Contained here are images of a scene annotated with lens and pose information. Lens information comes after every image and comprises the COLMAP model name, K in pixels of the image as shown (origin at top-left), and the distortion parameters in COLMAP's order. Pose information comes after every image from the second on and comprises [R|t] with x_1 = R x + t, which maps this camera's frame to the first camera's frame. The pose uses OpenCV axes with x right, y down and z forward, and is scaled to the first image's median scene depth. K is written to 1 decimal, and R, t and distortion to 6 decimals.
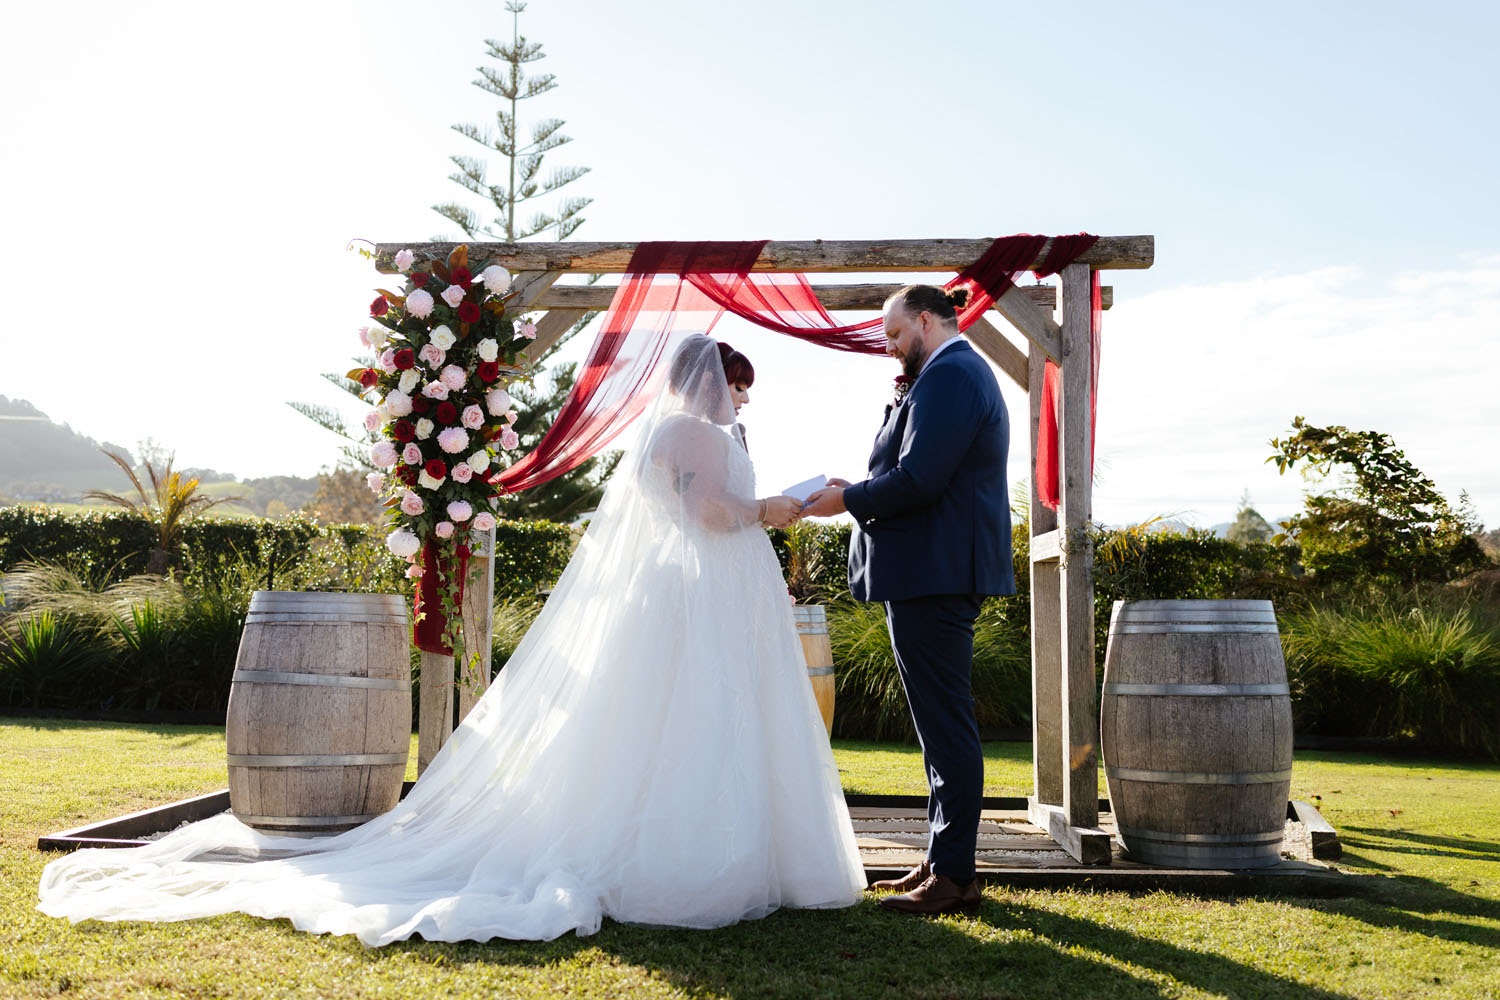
lens RADIAL K [[1514.0, 0, 738.4], [0, 1514.0, 493.6], [0, 0, 1]] dist [-0.008001, -0.007390]
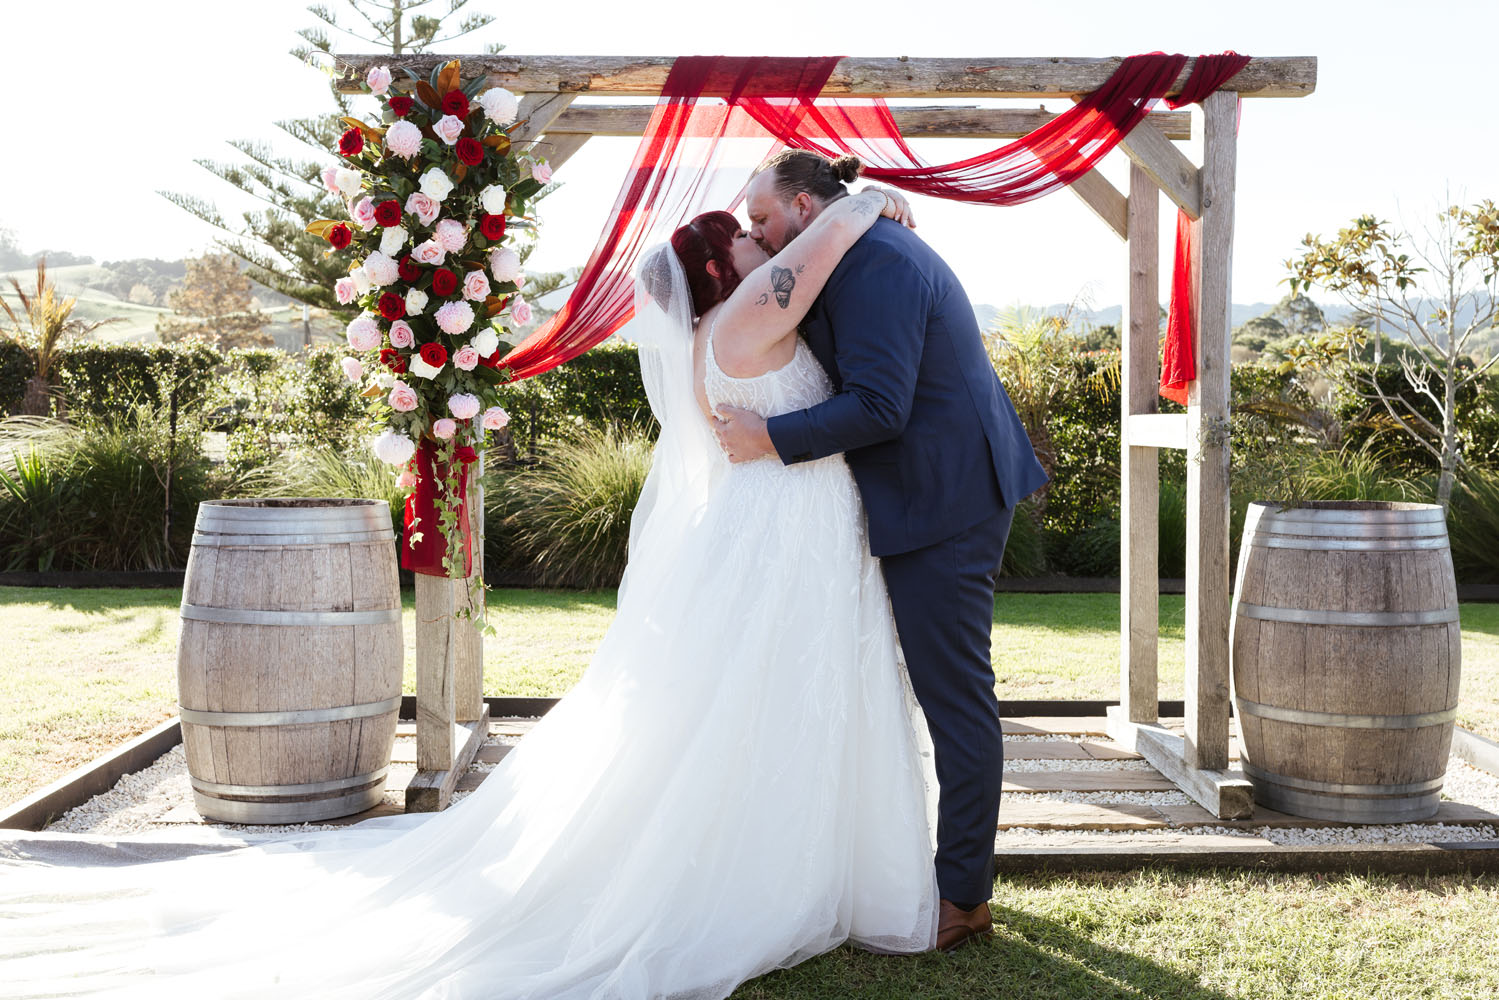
lens RADIAL K [[1541.1, 0, 749.5], [0, 1541.1, 500.0], [0, 0, 1]] dist [-0.013430, 0.007297]
pose [[0.996972, -0.012365, 0.076767, -0.096376], [0.001202, 0.989608, 0.143783, -0.055312], [-0.077747, -0.143256, 0.986627, 0.180770]]
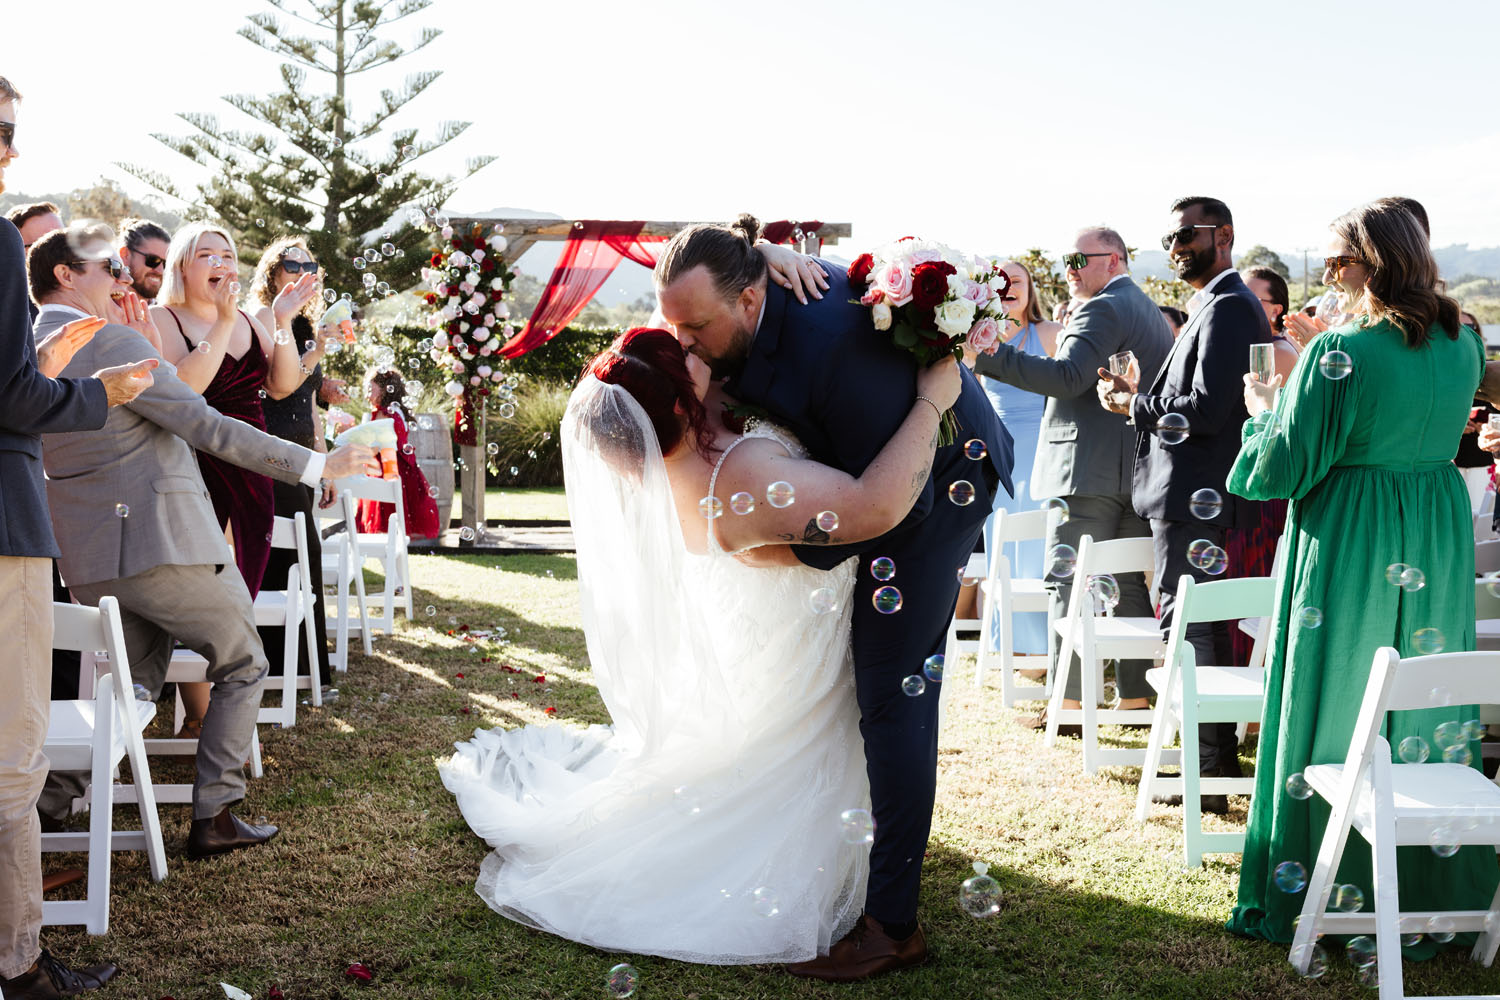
lens RADIAL K [[1649.3, 0, 873.0], [0, 1649.3, 495.9], [0, 0, 1]] dist [-0.002410, -0.011342]
pose [[0.982866, -0.018024, 0.183436, -0.087480], [-0.012242, 0.986626, 0.162541, -0.172716], [-0.183912, -0.162002, 0.969501, -1.091421]]
